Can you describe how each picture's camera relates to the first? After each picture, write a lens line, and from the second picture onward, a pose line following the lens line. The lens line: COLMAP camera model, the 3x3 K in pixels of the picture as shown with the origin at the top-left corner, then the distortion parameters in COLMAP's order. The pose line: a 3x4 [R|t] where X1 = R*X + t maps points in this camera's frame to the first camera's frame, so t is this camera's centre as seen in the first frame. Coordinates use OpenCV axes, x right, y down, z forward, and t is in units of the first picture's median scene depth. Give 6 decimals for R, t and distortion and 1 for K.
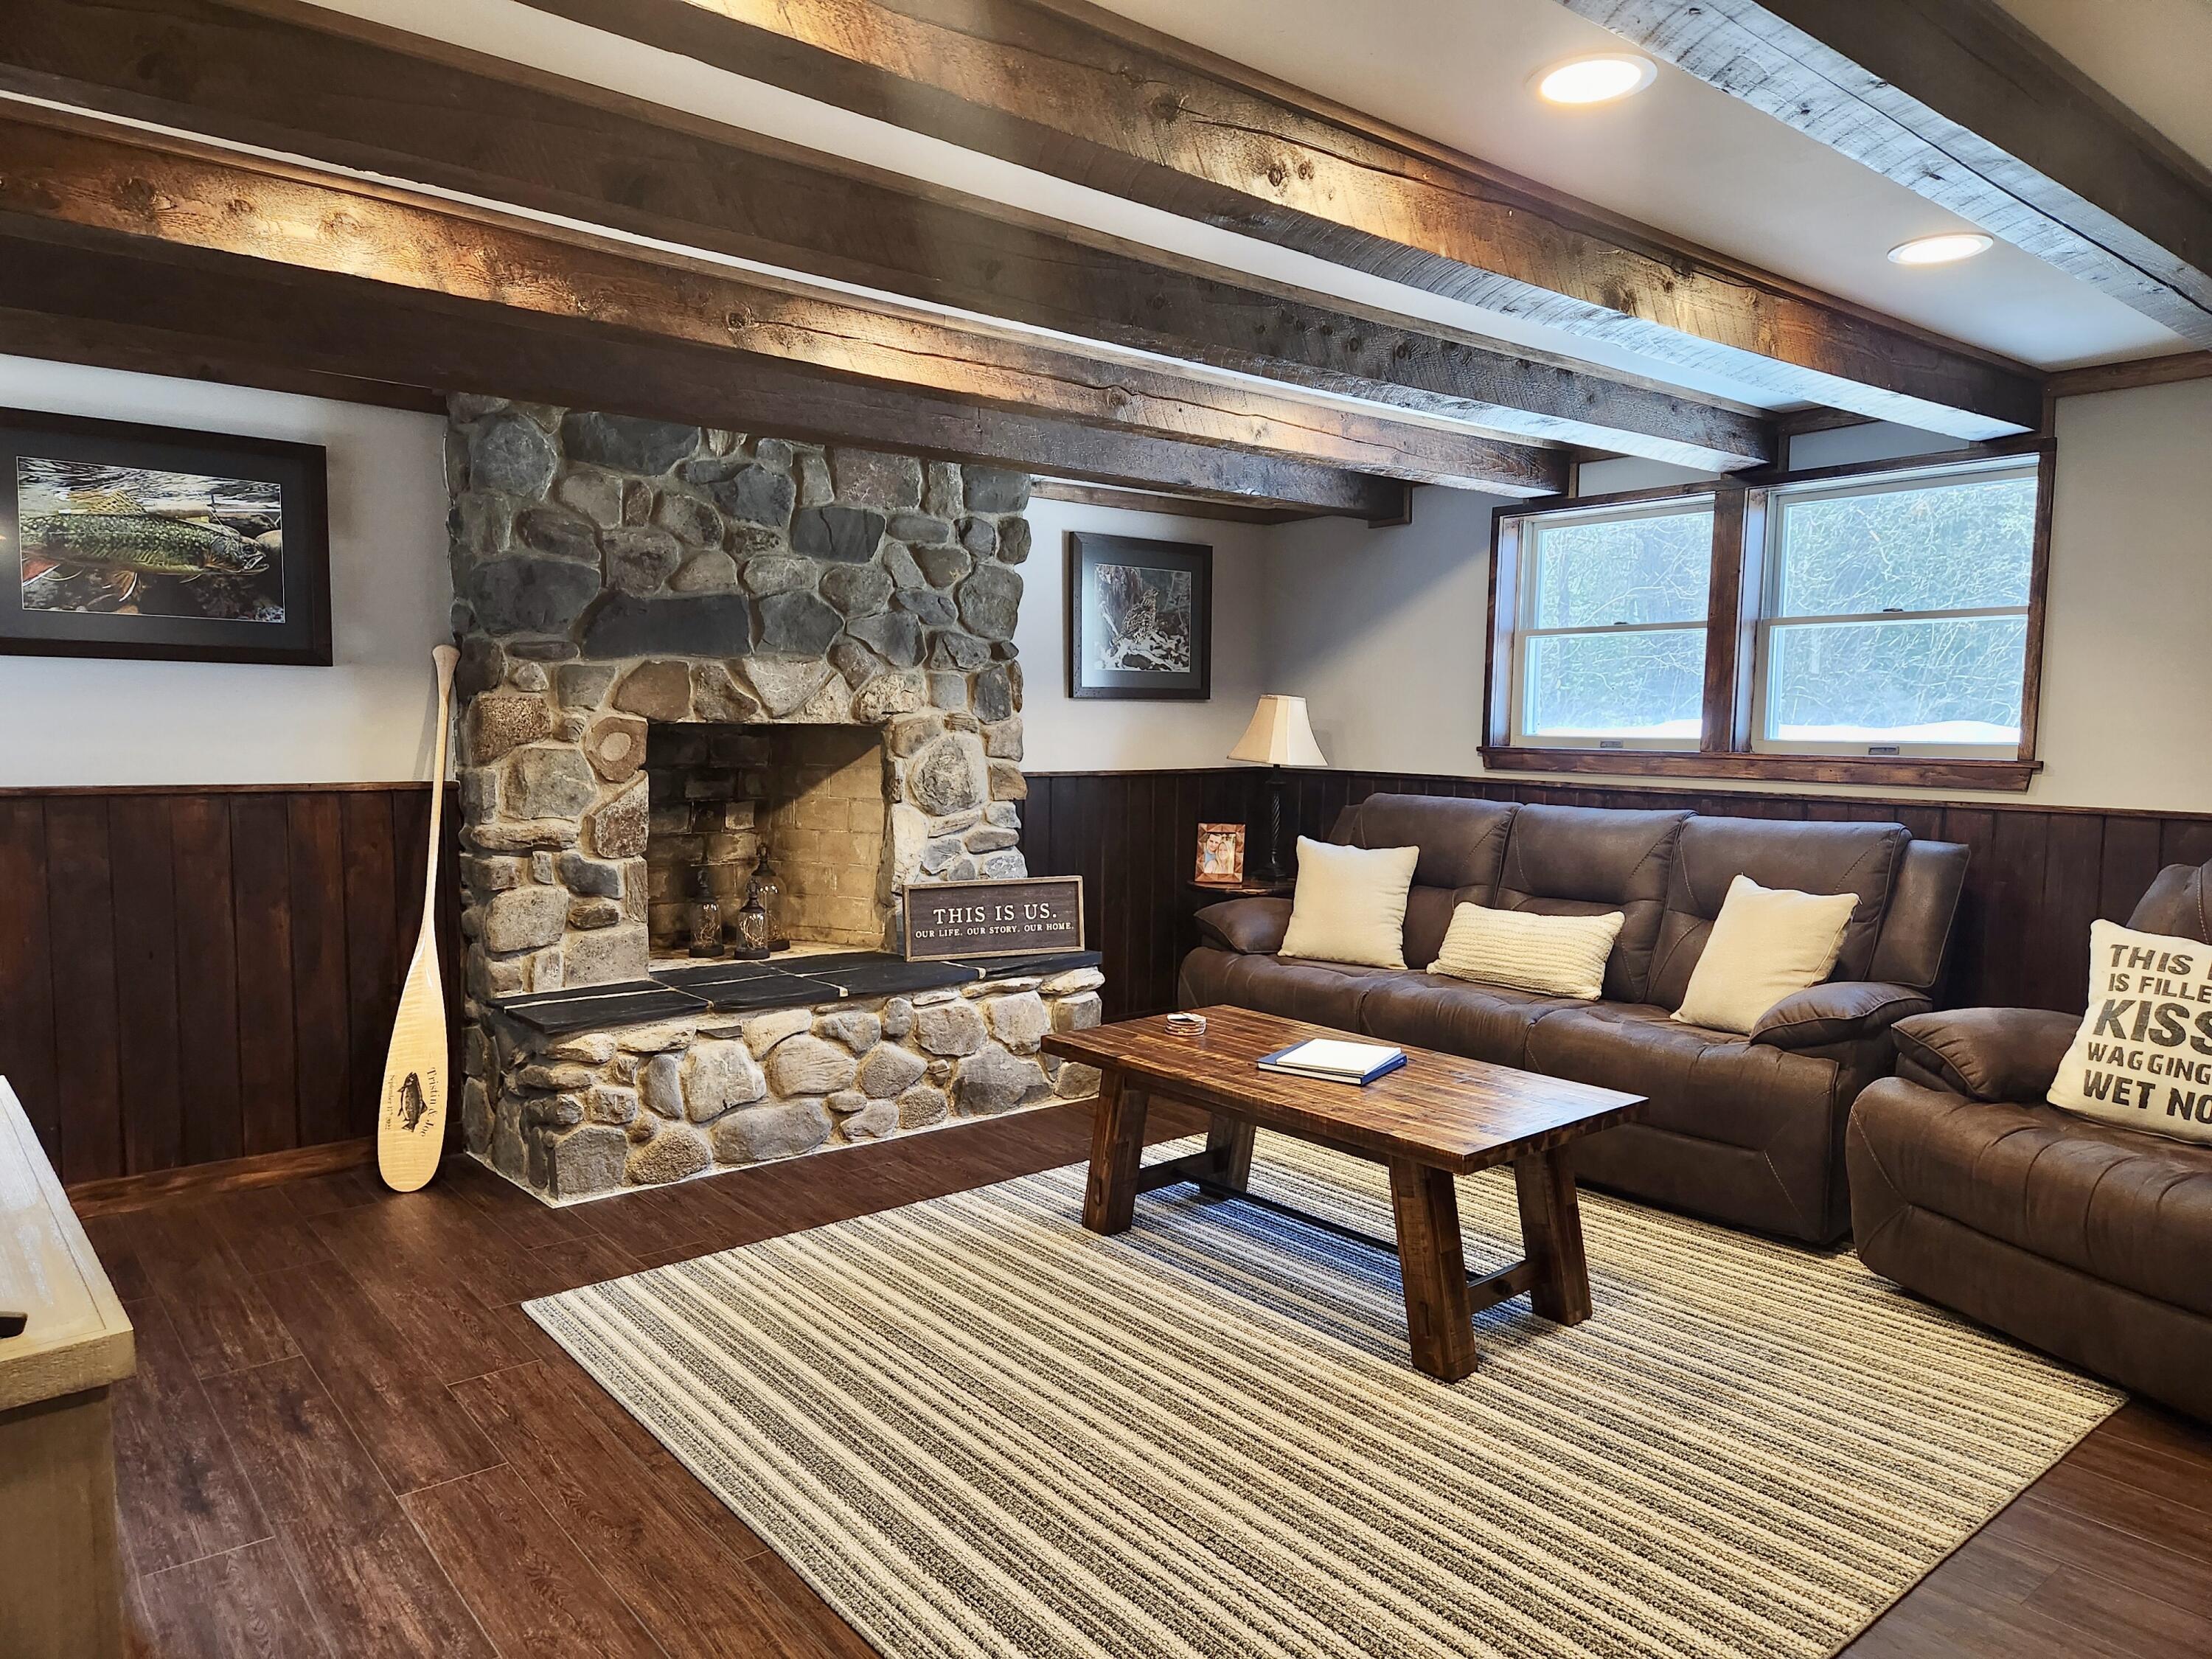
lens RADIAL K [[1461.1, 0, 1096.7], [0, 1461.1, 829.9], [0, 0, 1]] dist [0.086522, -0.077867]
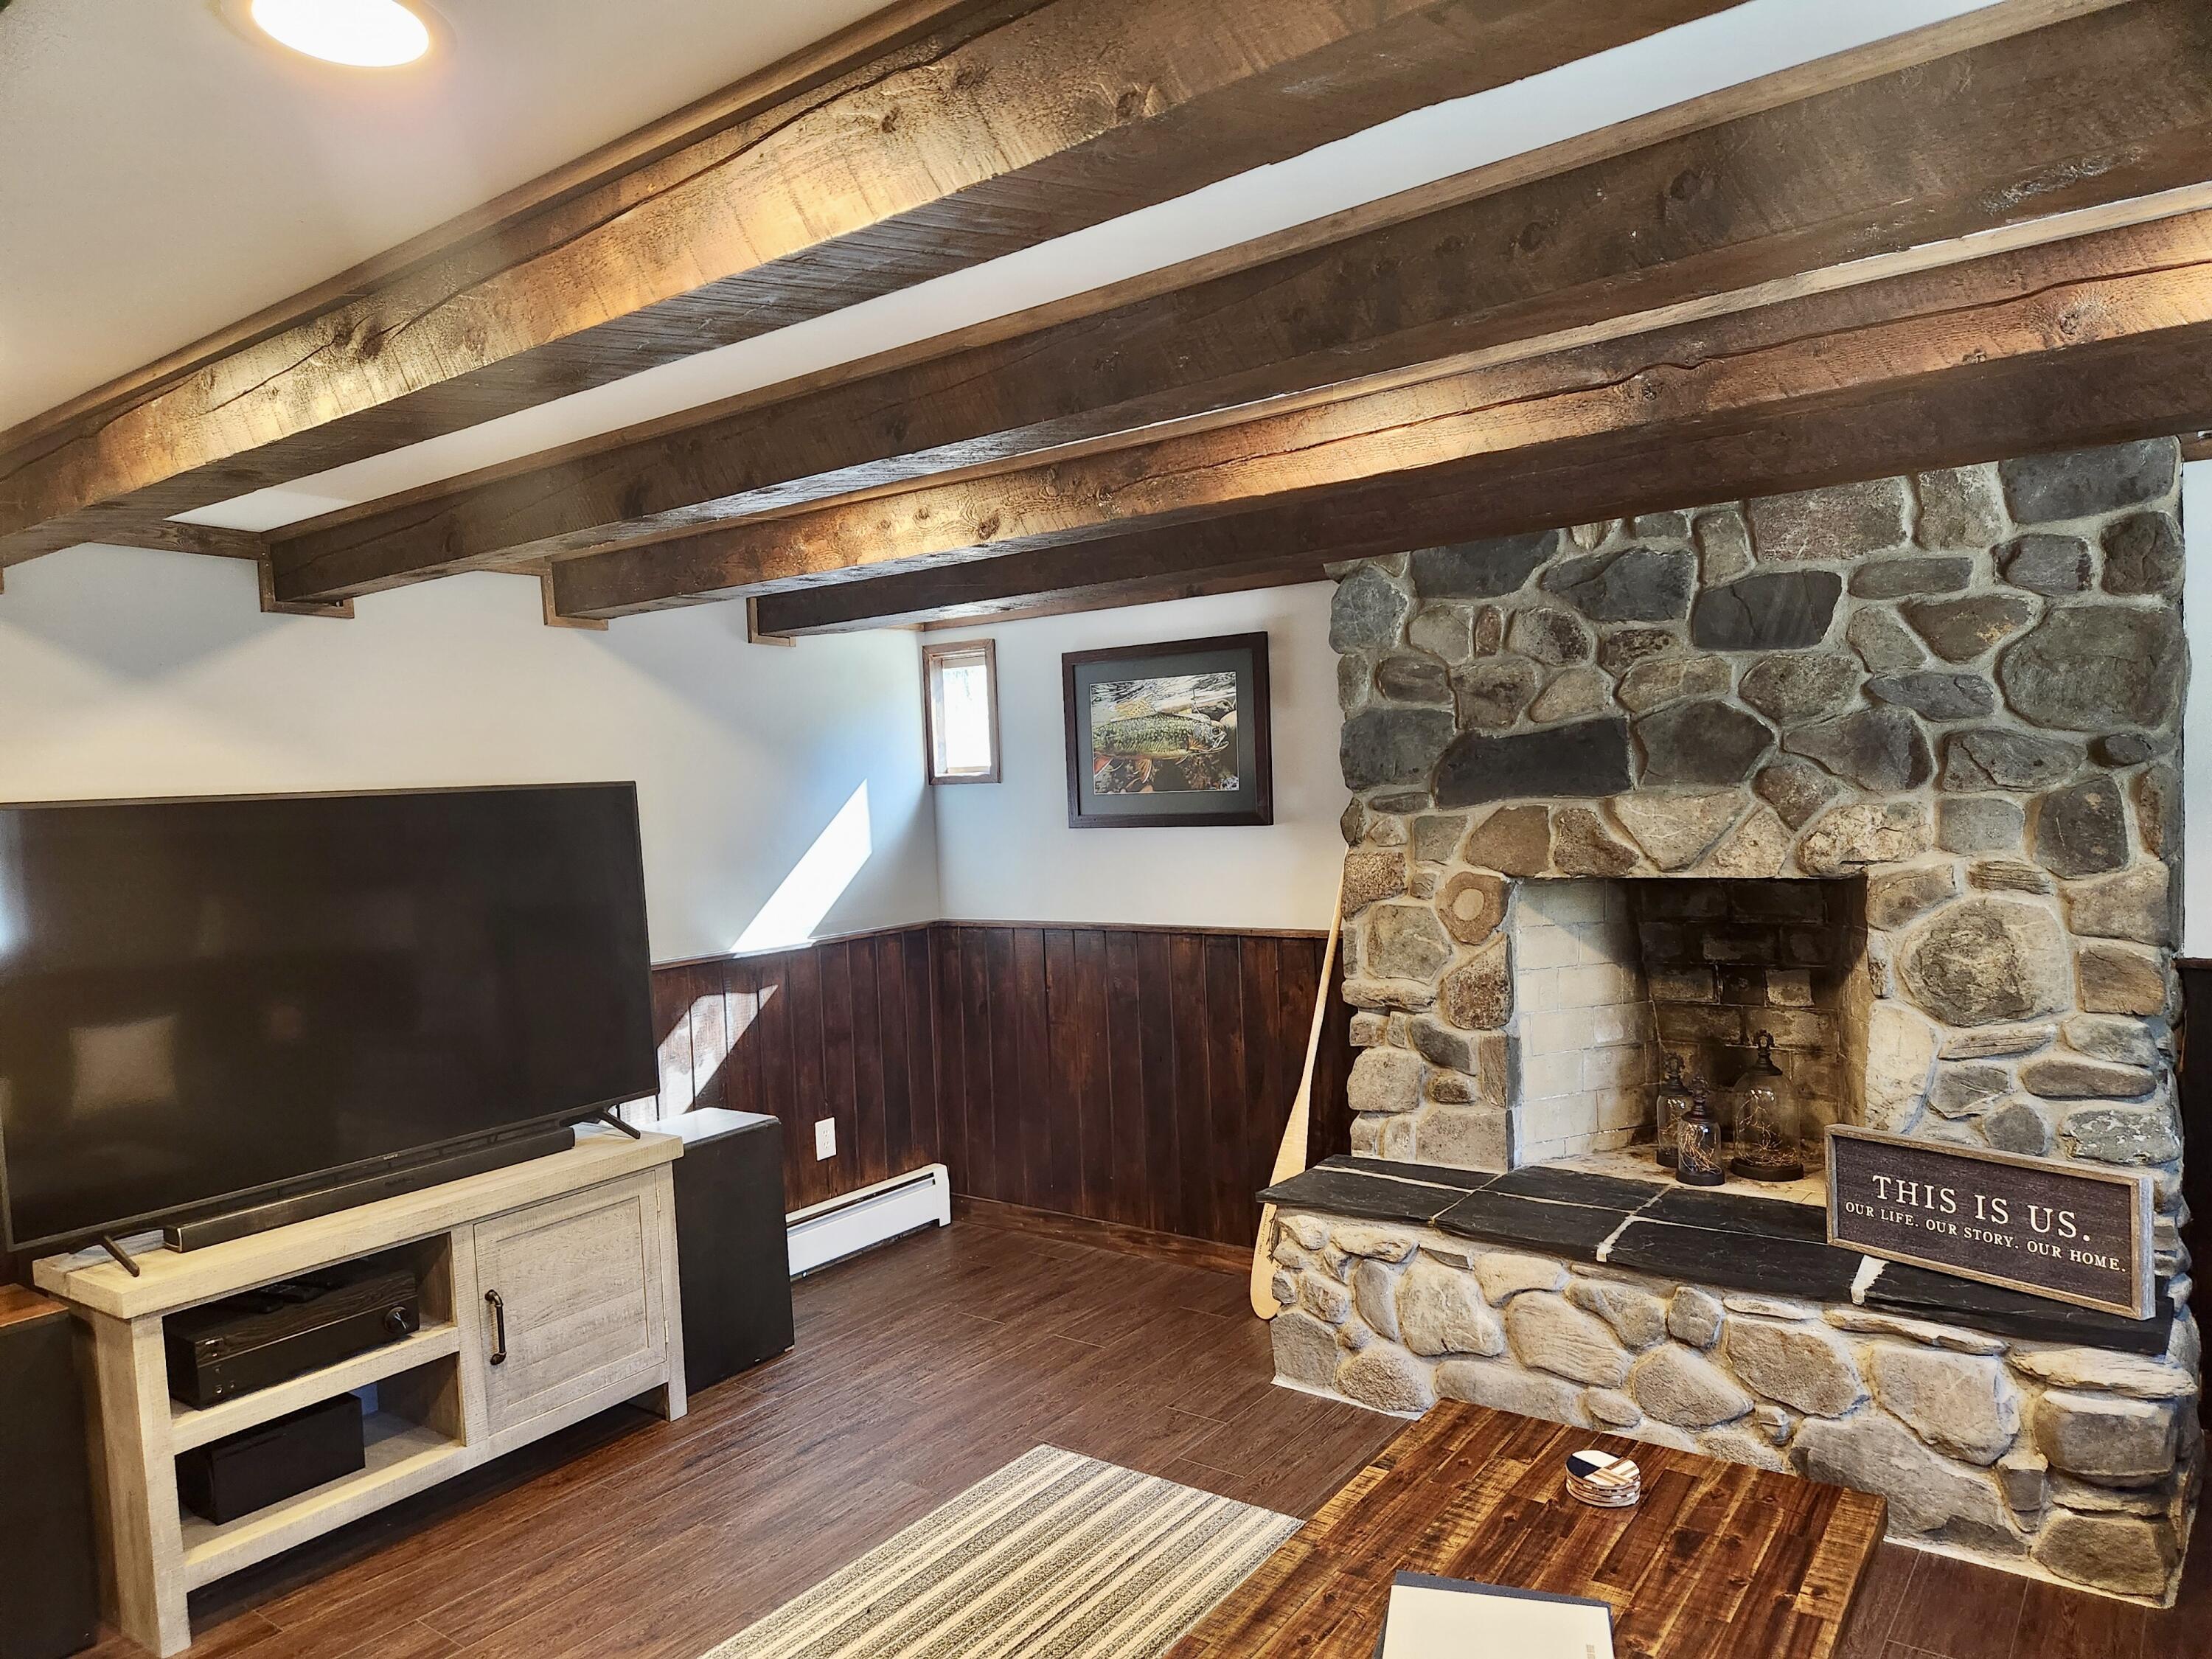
lens RADIAL K [[1457.8, 0, 1093.3], [0, 1457.8, 849.8], [0, 0, 1]] dist [0.098150, -0.091055]
pose [[0.235795, 0.019726, -0.971603, 0.475607], [-0.029102, 0.999489, 0.013230, -0.093279], [0.971367, 0.025156, 0.236248, 0.557520]]
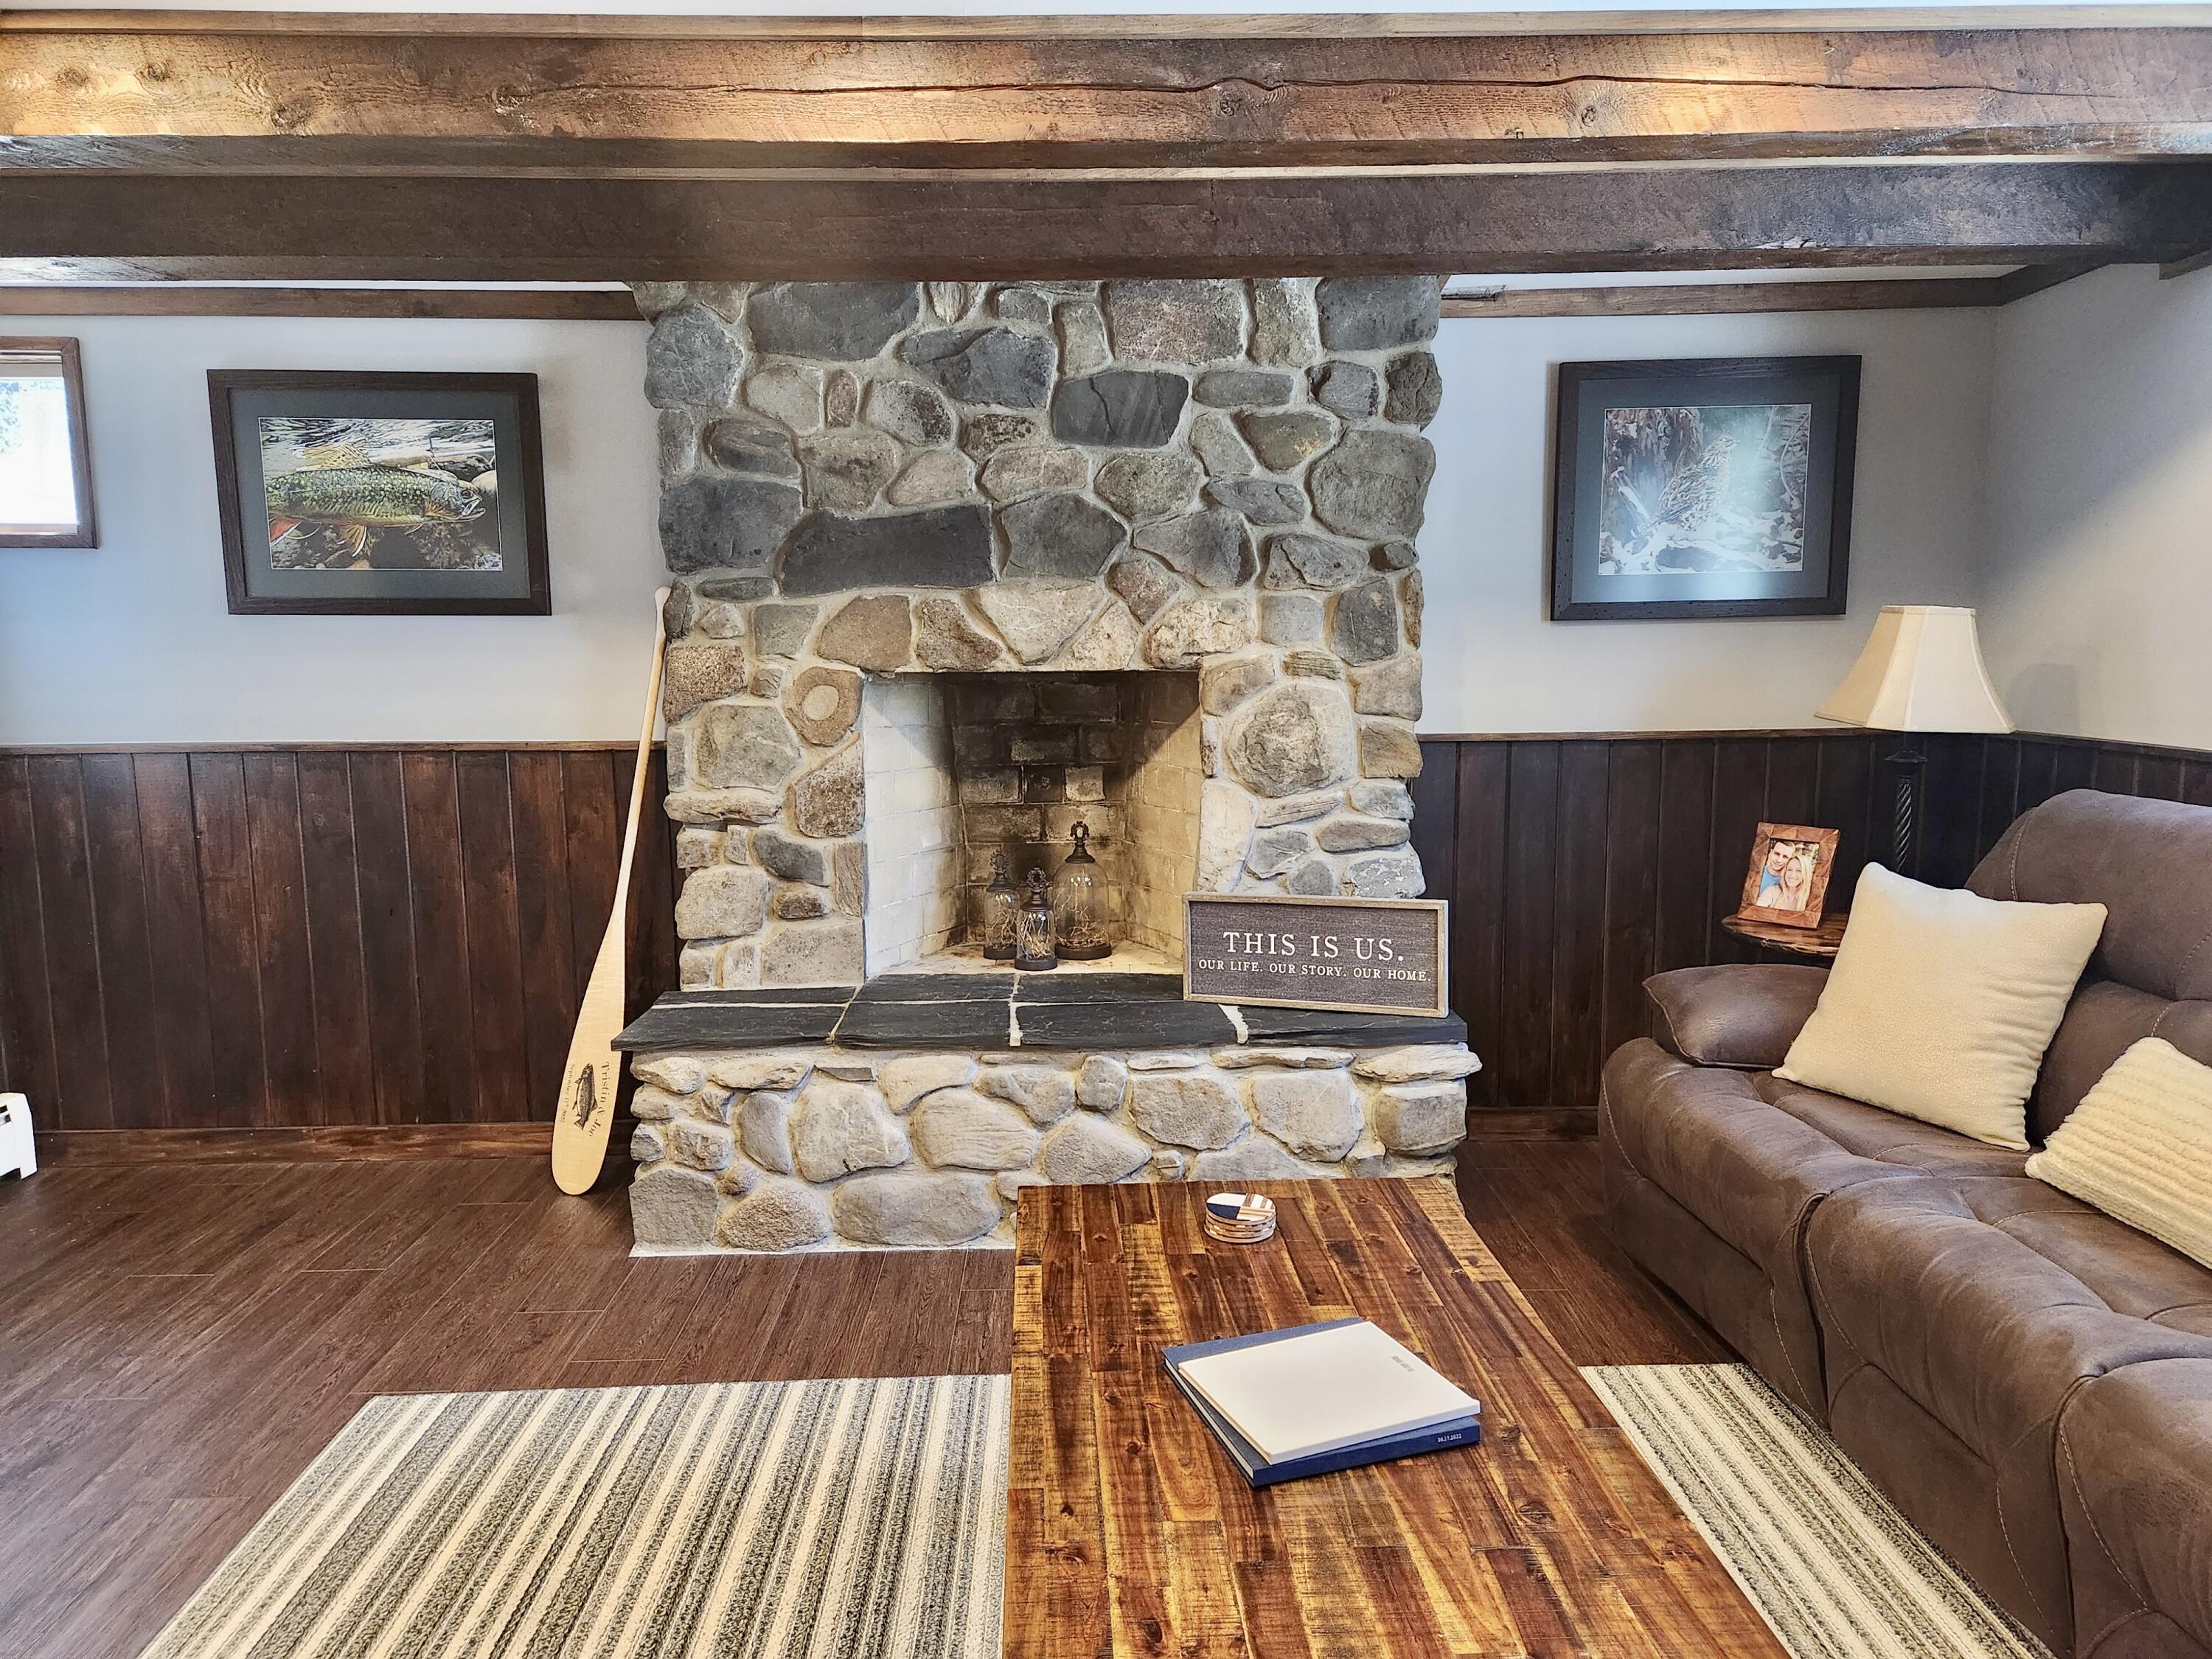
lens RADIAL K [[1461.1, 0, 1096.7], [0, 1461.1, 829.9], [0, 0, 1]] dist [0.086522, -0.077867]
pose [[0.786052, 0.062323, -0.615011, 0.298077], [-0.029465, 0.997551, 0.063429, -0.041415], [0.617458, -0.031737, 0.785963, 0.440671]]
